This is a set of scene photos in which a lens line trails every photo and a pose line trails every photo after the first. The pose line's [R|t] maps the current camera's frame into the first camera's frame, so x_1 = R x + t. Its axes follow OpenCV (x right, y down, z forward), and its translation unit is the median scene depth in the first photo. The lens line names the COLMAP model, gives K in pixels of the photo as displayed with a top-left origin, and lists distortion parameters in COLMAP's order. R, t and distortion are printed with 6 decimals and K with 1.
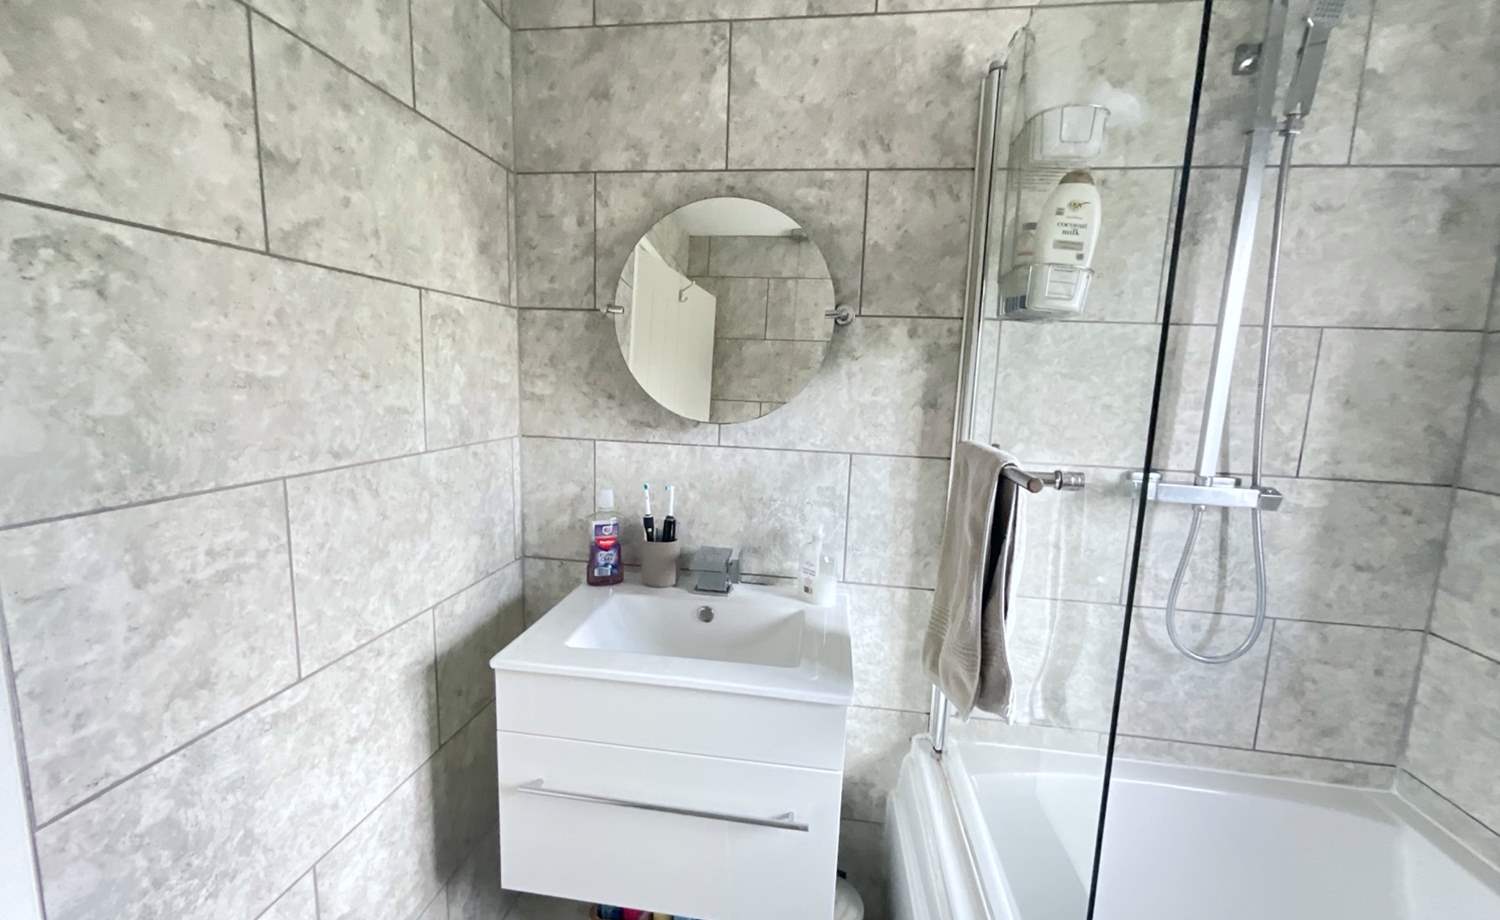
lens RADIAL K [[610.0, 0, 750.0], [0, 610.0, 460.0], [0, 0, 1]] dist [-0.010897, 0.003481]
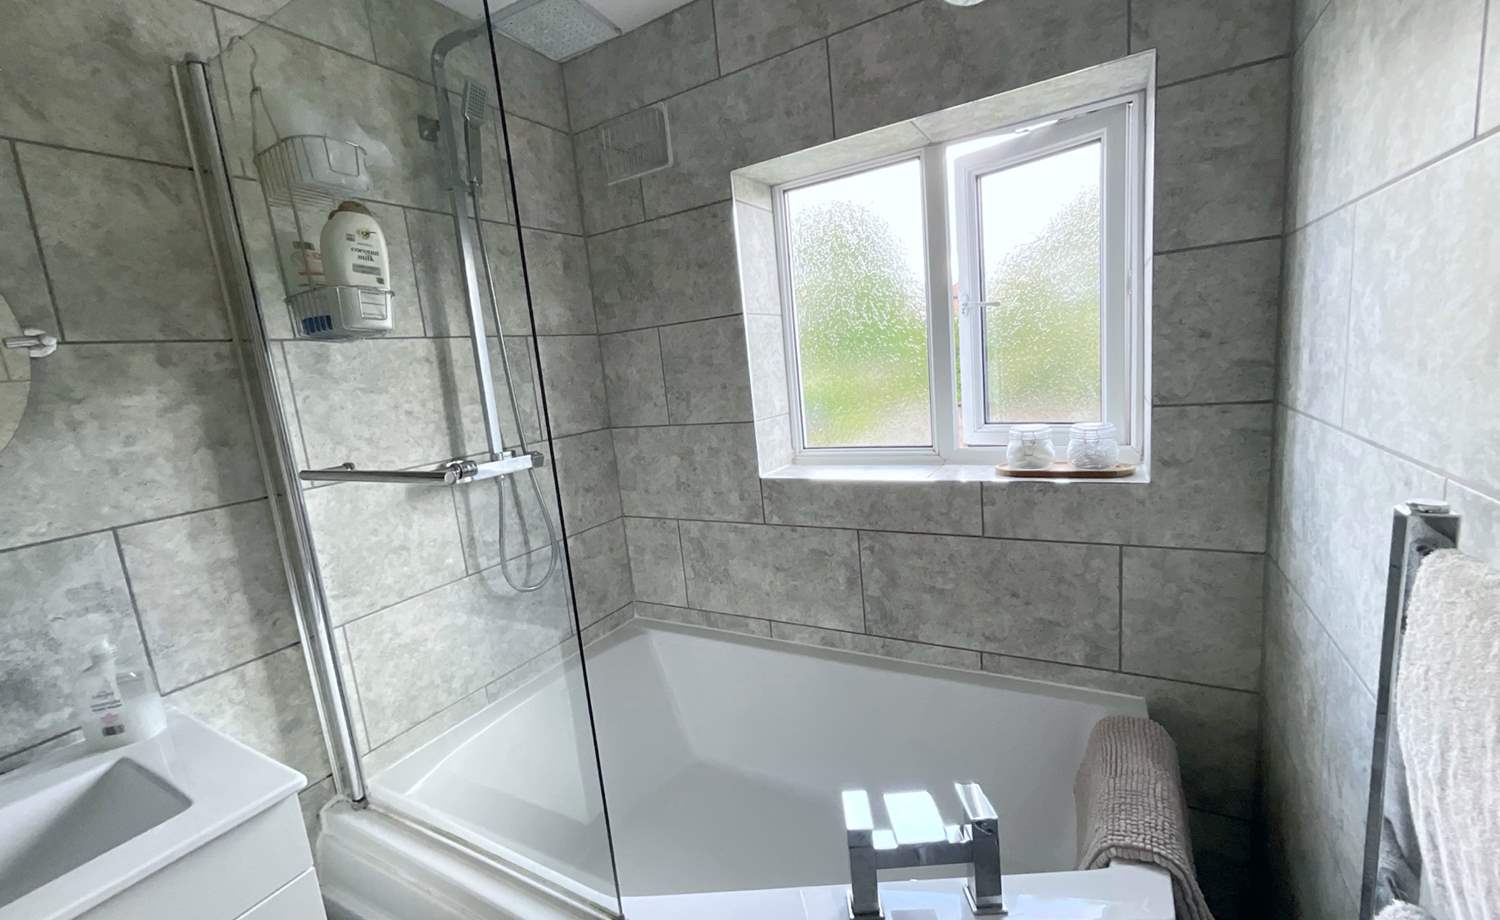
lens RADIAL K [[610.0, 0, 750.0], [0, 610.0, 460.0], [0, 0, 1]] dist [-0.010897, 0.003481]
pose [[0.357496, -0.218699, 0.907947, -0.222138], [0.236839, 0.961643, 0.138380, -0.010667], [-0.903385, 0.165567, 0.395580, 0.006173]]
